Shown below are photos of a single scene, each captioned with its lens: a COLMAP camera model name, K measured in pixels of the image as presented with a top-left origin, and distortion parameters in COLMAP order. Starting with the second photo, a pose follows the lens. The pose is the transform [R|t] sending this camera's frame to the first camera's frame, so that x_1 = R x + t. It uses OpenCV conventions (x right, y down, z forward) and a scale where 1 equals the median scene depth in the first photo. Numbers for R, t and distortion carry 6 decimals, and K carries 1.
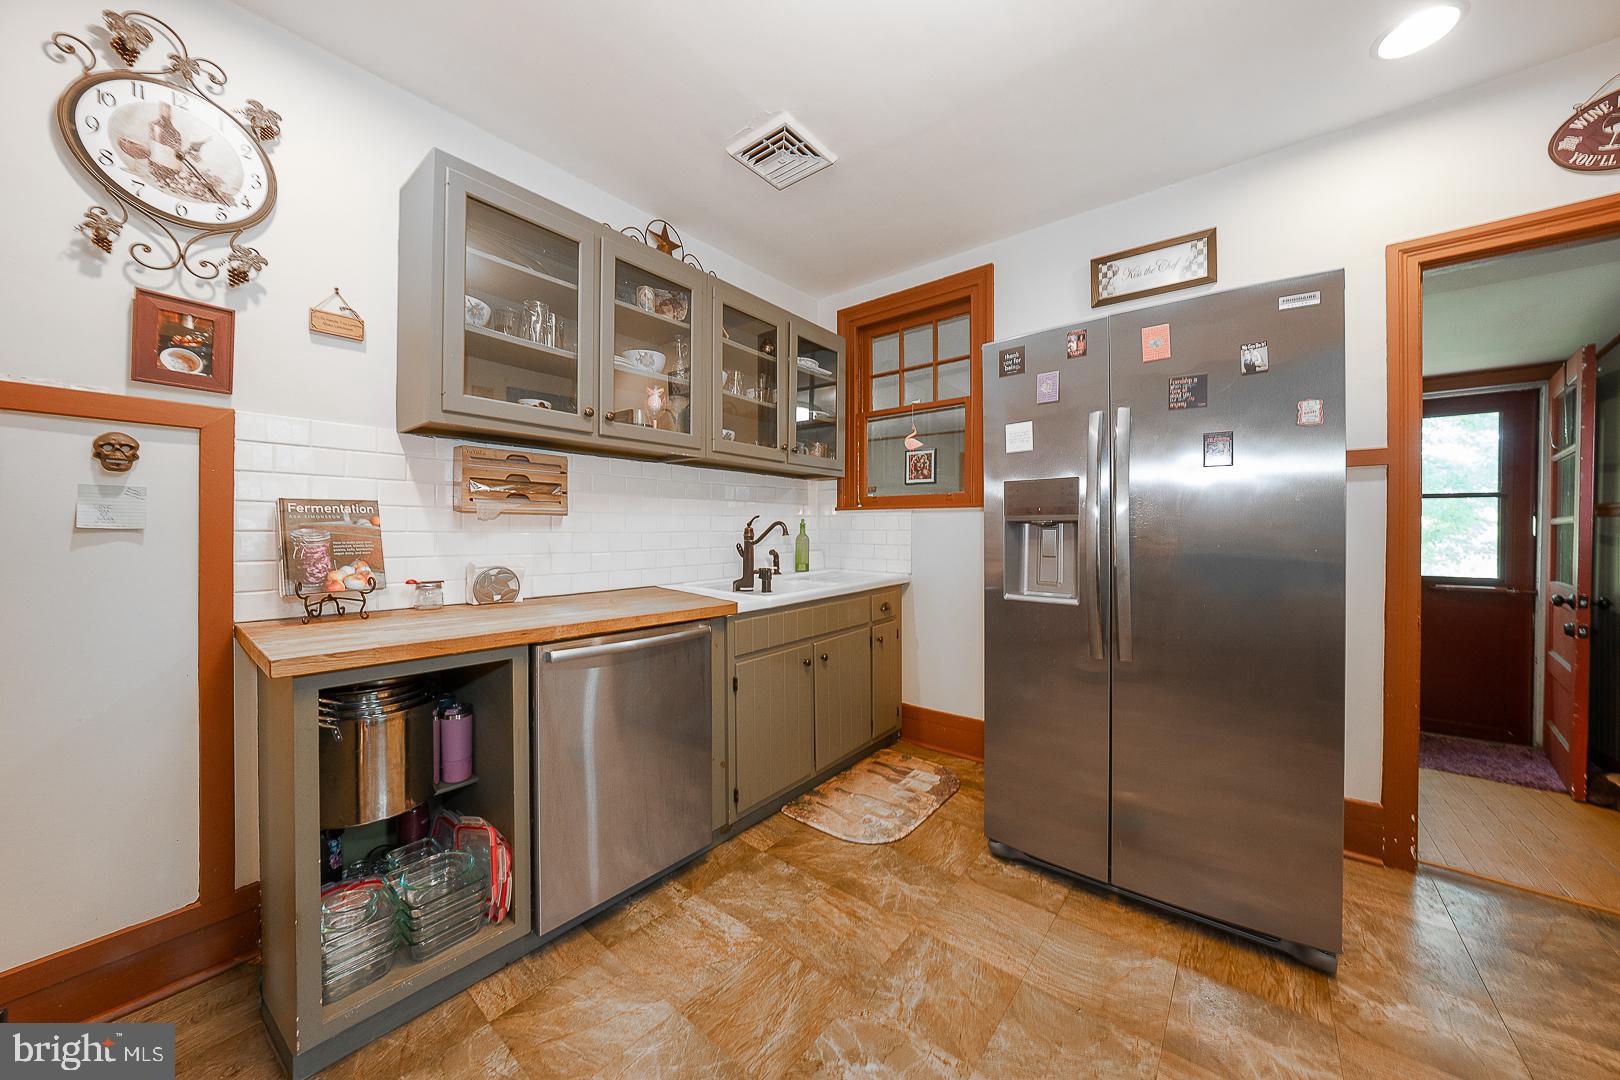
lens RADIAL K [[557.9, 0, 809.6], [0, 557.9, 535.1], [0, 0, 1]] dist [-0.015559, 0.001103]
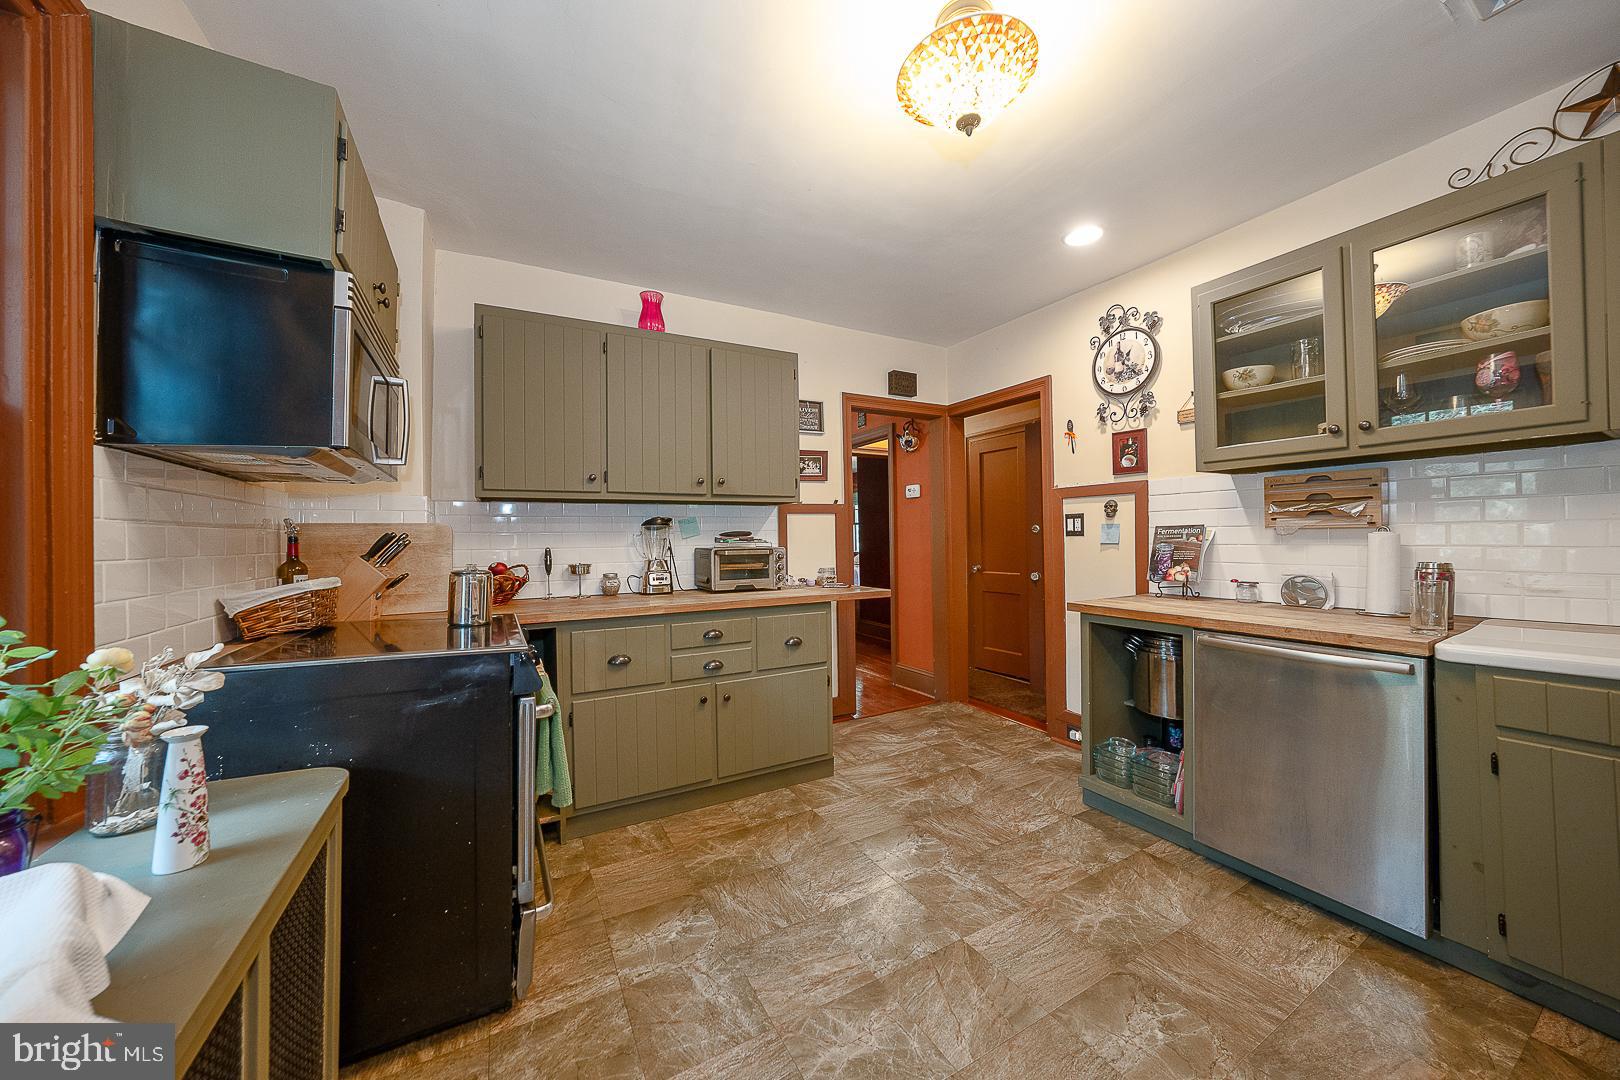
lens RADIAL K [[557.9, 0, 809.4], [0, 557.9, 537.9], [0, 0, 1]] dist [-0.015559, 0.001103]
pose [[-0.376288, 0.001494, -0.926502, 1.177187], [0.006590, 0.999978, -0.001064, -0.034716], [0.926479, -0.006506, -0.376290, 0.643414]]
